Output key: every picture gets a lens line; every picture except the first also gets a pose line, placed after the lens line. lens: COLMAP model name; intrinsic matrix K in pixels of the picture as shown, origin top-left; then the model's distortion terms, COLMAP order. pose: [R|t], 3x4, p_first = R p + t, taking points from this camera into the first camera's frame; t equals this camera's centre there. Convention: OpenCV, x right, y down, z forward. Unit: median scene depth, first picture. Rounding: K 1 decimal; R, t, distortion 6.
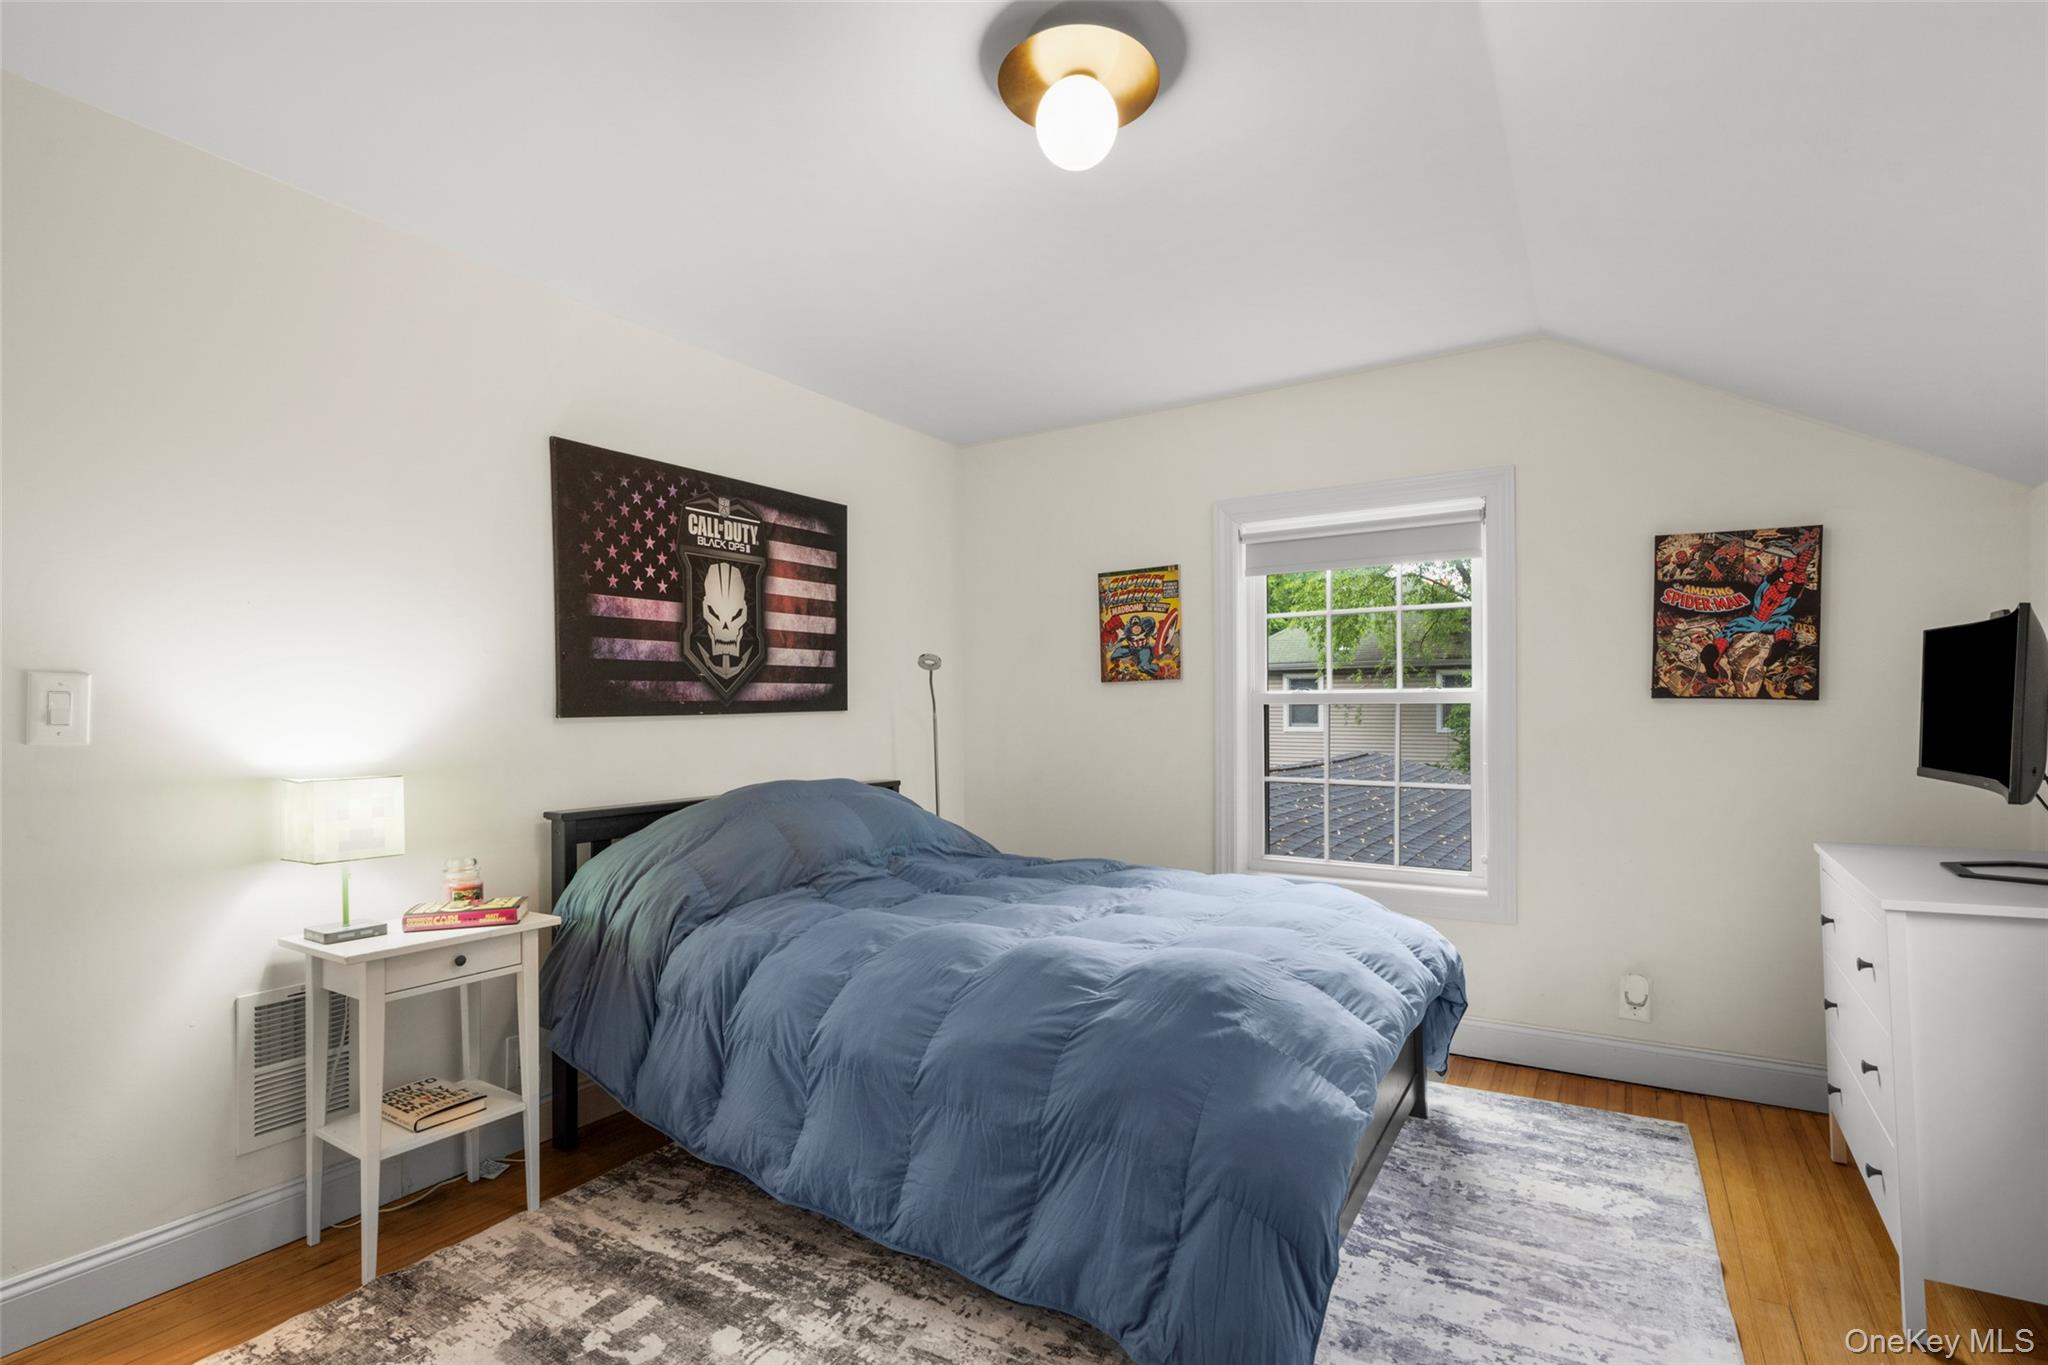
lens RADIAL K [[955.4, 0, 1026.6], [0, 955.4, 703.3], [0, 0, 1]] dist [-0.003230, -0.000118]
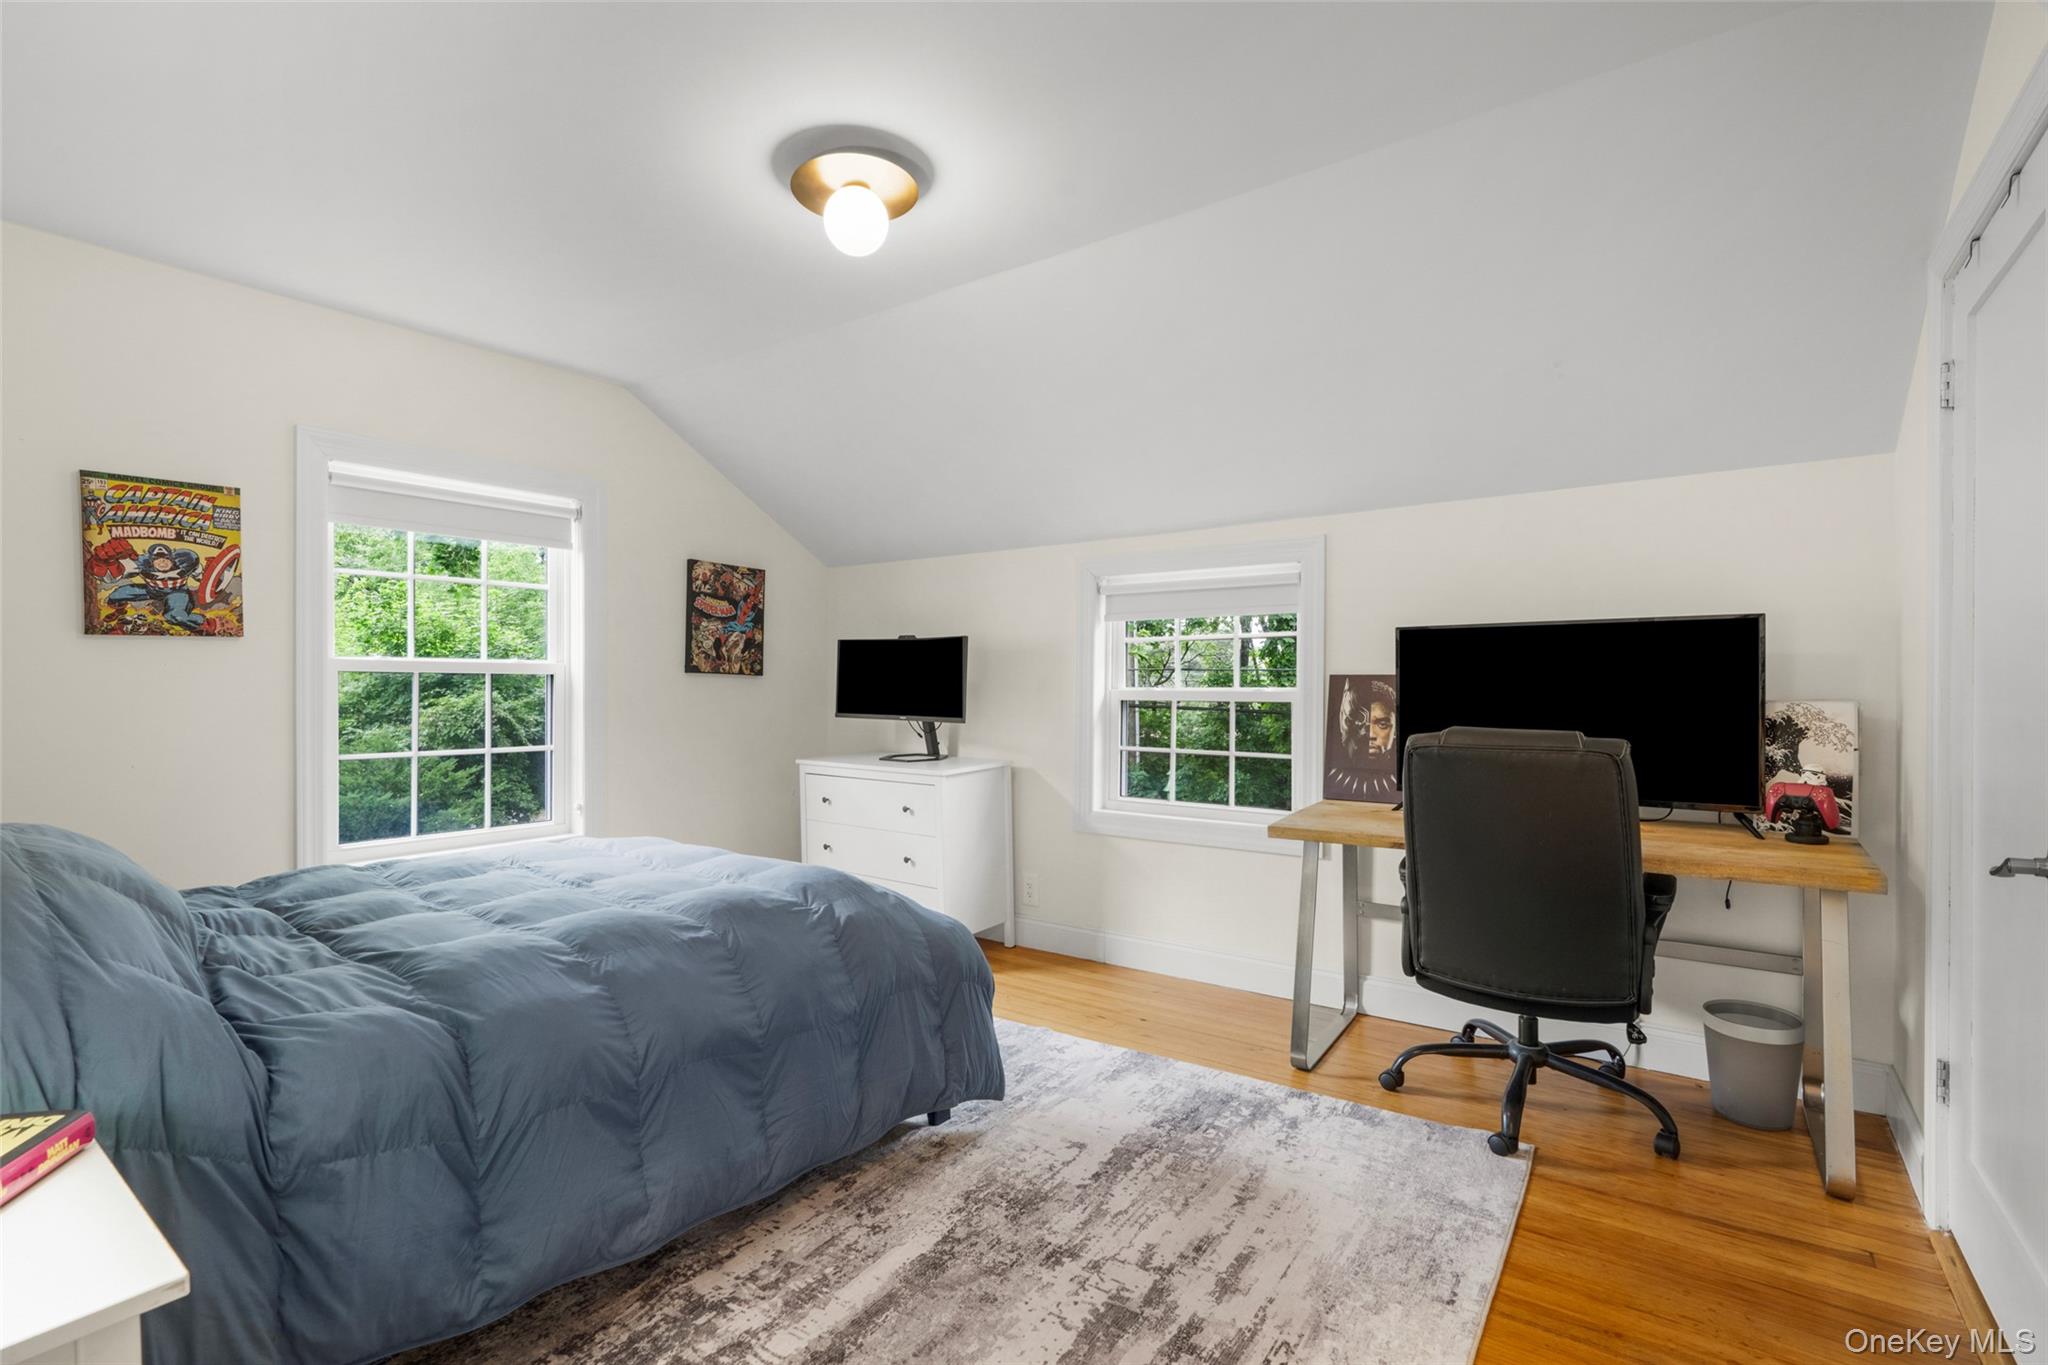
lens RADIAL K [[947.4, 0, 1019.0], [0, 947.4, 672.2], [0, 0, 1]] dist [-0.005508, -0.000049]
pose [[0.069325, 0.014828, 0.997484, -0.564954], [-0.013060, 0.999817, -0.013955, 0.005618], [-0.997509, -0.012059, 0.069506, 0.323023]]
